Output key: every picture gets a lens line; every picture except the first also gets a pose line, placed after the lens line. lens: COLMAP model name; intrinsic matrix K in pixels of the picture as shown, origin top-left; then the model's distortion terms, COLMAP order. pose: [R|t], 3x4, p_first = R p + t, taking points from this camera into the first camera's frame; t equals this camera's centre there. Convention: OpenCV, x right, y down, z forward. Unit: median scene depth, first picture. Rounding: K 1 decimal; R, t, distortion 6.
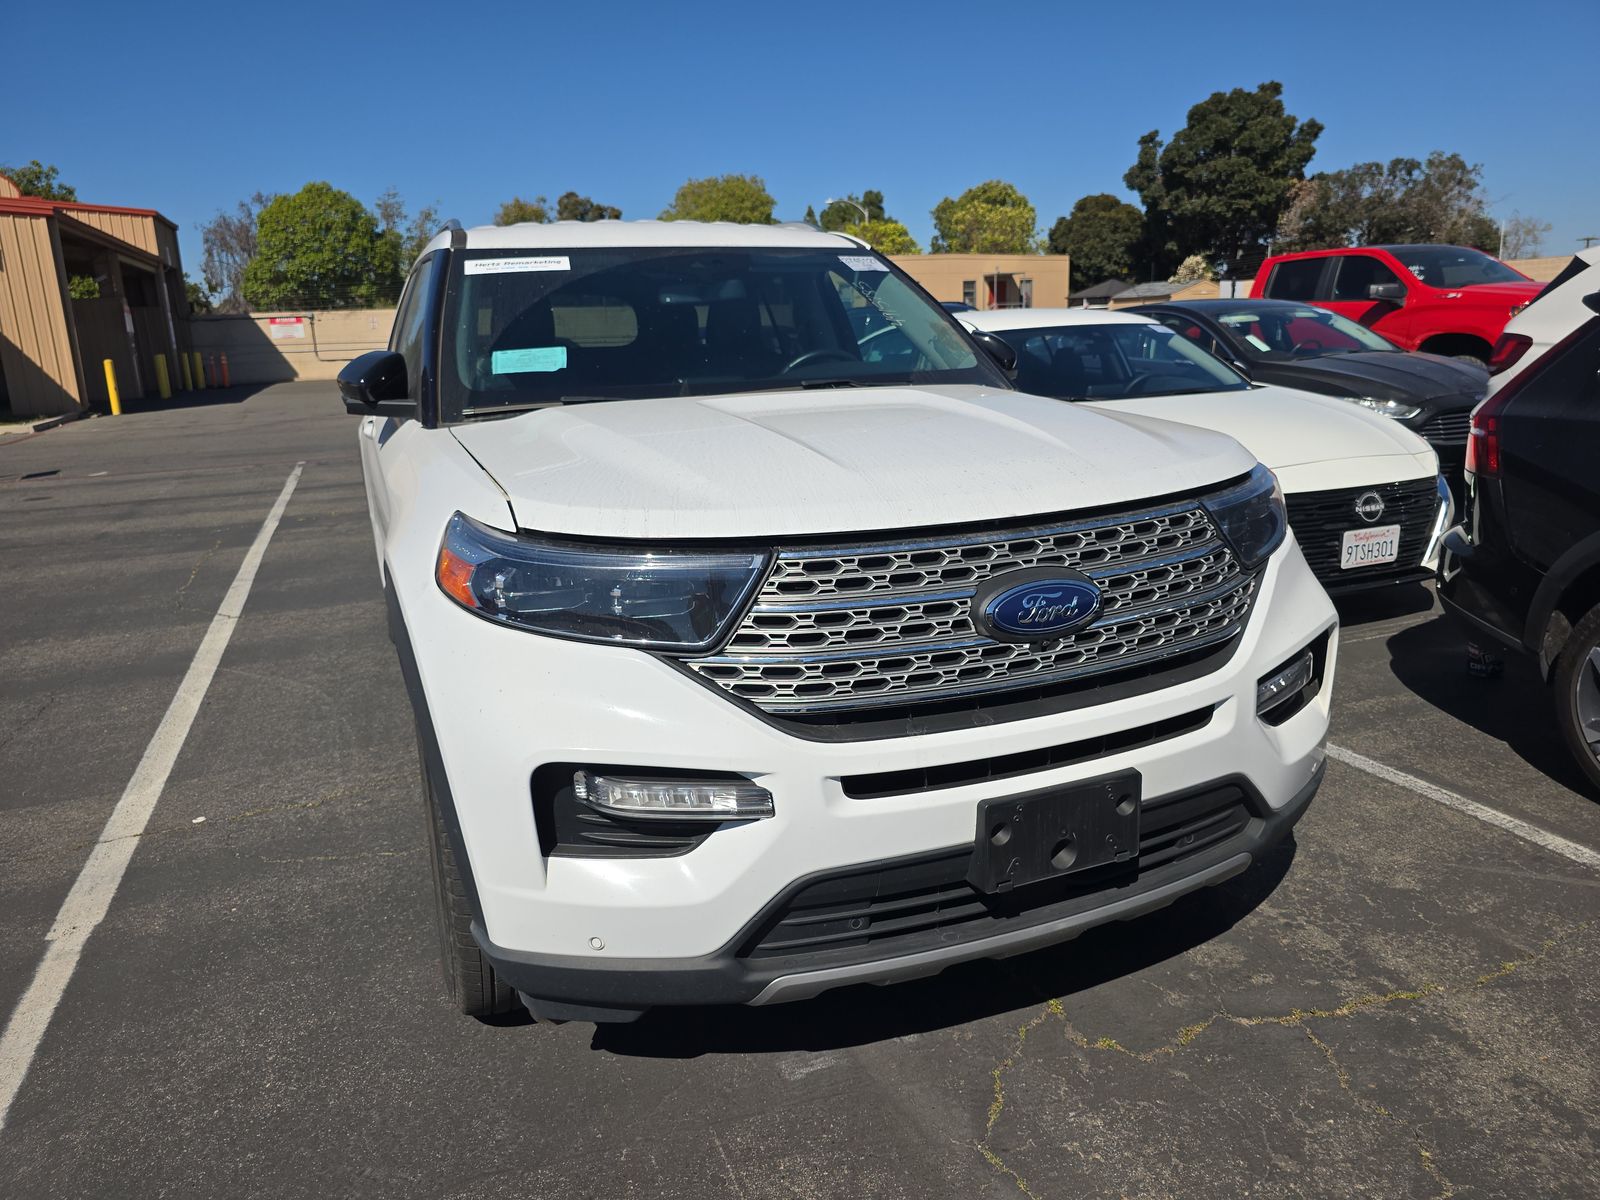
lens RADIAL K [[1091.1, 0, 807.6], [0, 1091.1, 599.4], [0, 0, 1]] dist [0.030628, -0.034339]
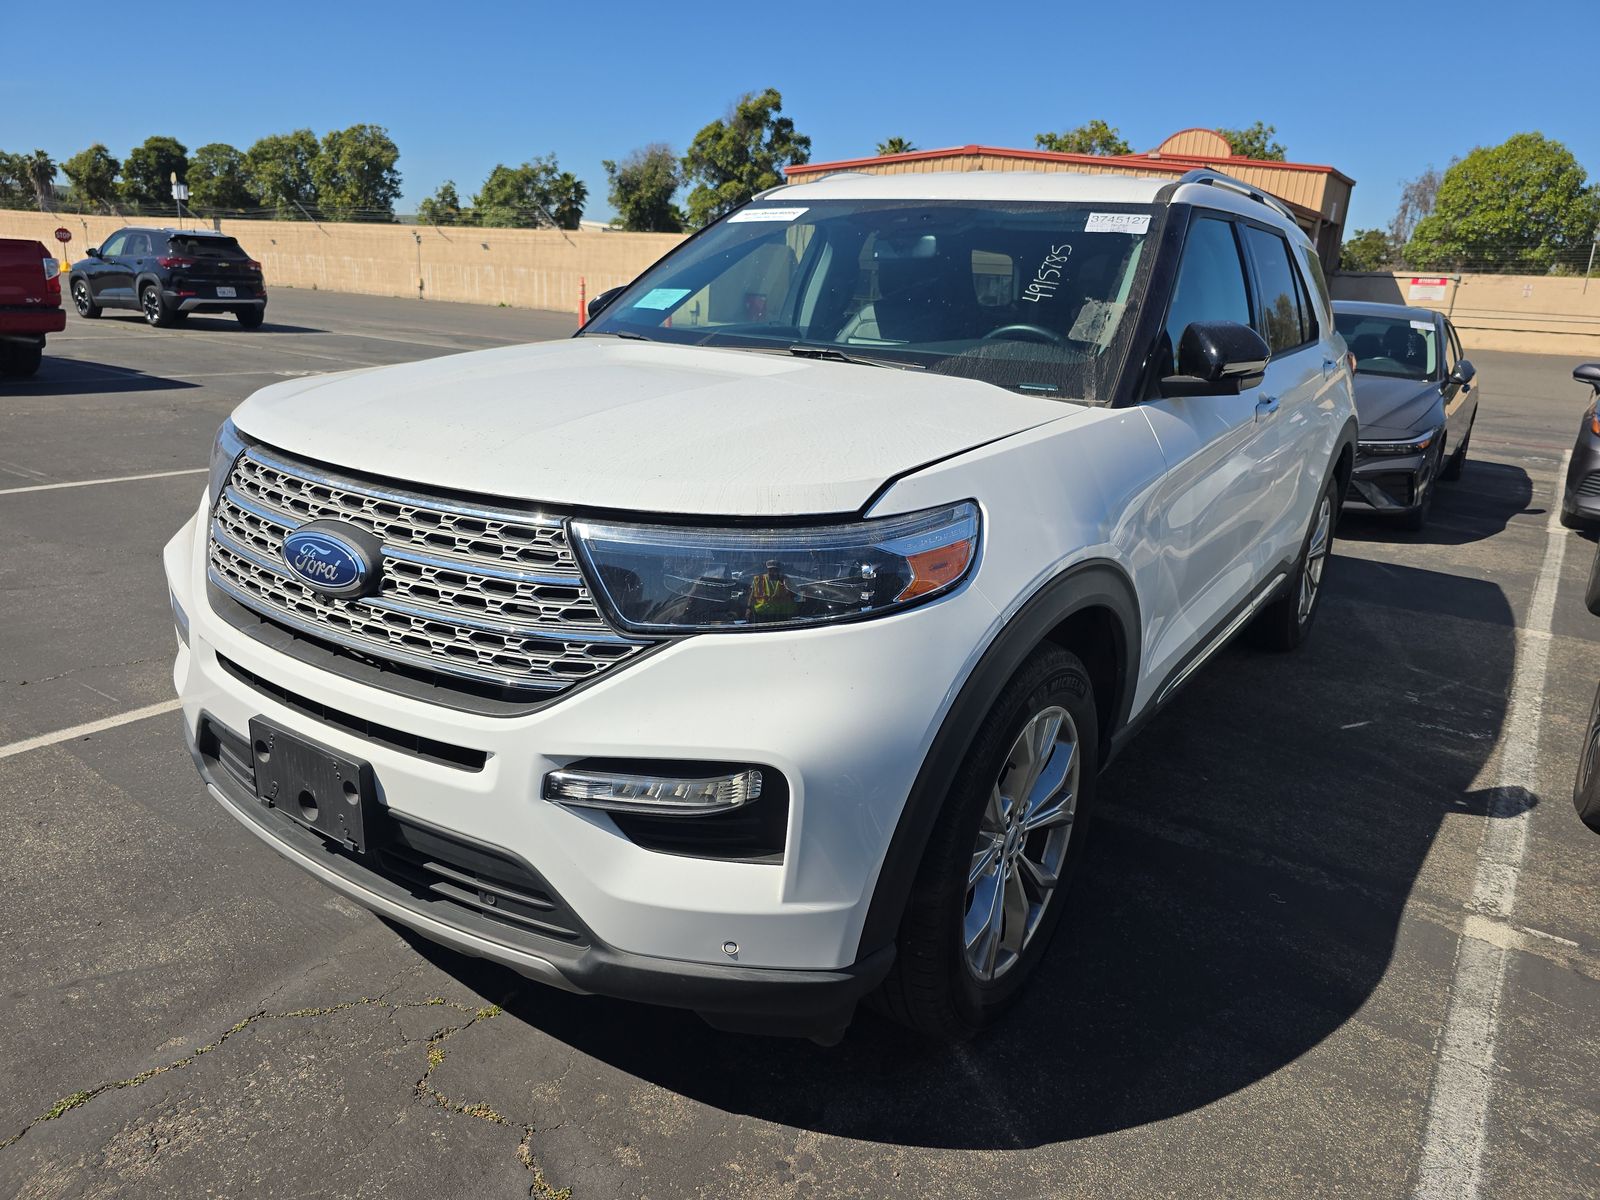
lens RADIAL K [[1091.1, 0, 807.6], [0, 1091.1, 599.4], [0, 0, 1]] dist [0.030628, -0.034339]
pose [[0.544567, 0.294173, -0.785436, 0.083836], [-0.266214, 0.948672, 0.170736, -0.016593], [0.795347, 0.116117, 0.594928, 0.051082]]
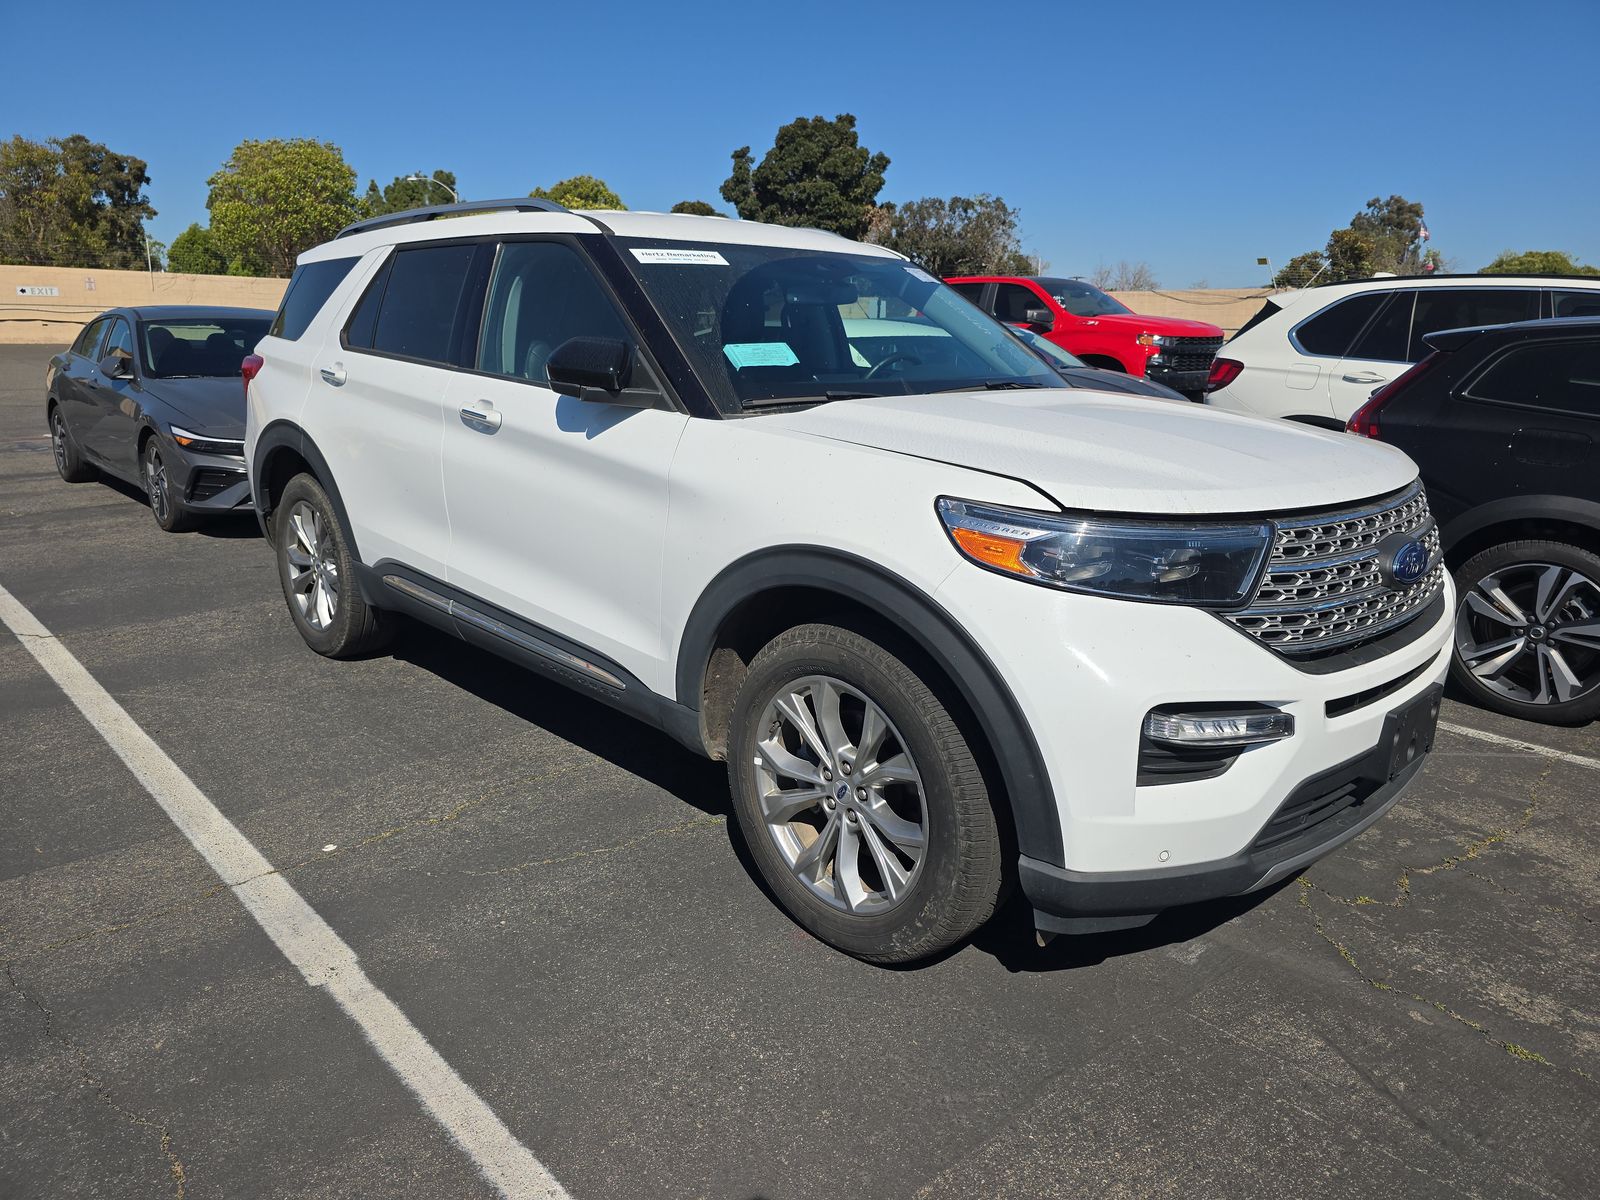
lens RADIAL K [[1081.4, 0, 800.0], [0, 1081.4, 600.0], [0, 0, 1]] dist [0.087254, -0.099568]
pose [[0.924771, -0.041941, 0.378206, -0.064928], [0.040475, 0.999111, 0.011828, 0.000435], [-0.378366, 0.004370, 0.925646, 0.003218]]
